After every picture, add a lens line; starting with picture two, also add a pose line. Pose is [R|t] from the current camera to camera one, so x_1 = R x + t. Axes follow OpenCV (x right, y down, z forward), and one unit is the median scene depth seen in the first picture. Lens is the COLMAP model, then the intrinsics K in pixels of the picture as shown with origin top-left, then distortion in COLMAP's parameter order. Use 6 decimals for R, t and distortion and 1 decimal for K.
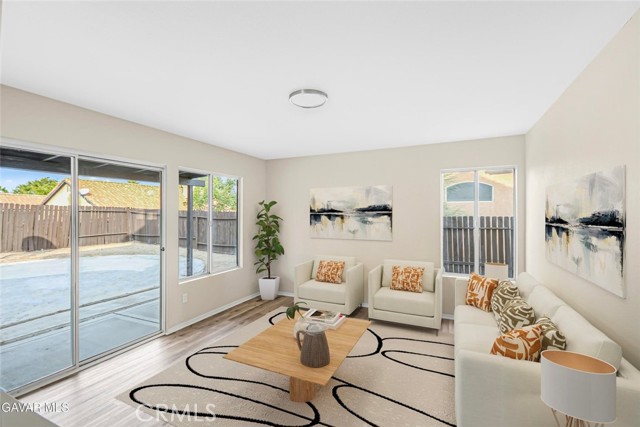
lens RADIAL K [[284.0, 0, 324.0], [0, 284.0, 212.5], [0, 0, 1]] dist [-0.003418, -0.000636]
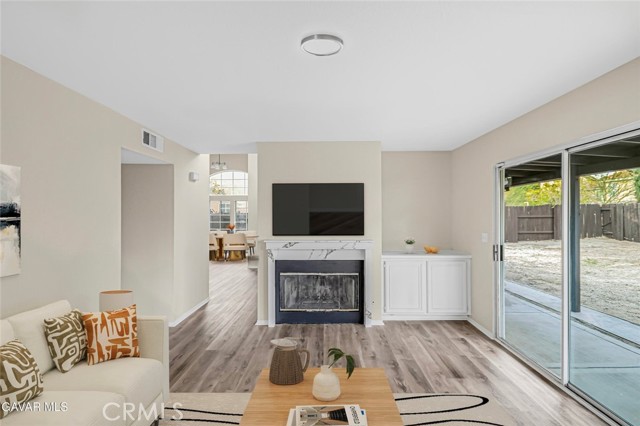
lens RADIAL K [[284.0, 0, 321.3], [0, 284.0, 214.4], [0, 0, 1]] dist [-0.003418, -0.000636]
pose [[-0.912141, 0.000229, -0.409876, 0.351174], [0.002177, 0.999988, -0.004285, 0.047118], [0.409870, -0.004801, -0.912131, 2.571168]]
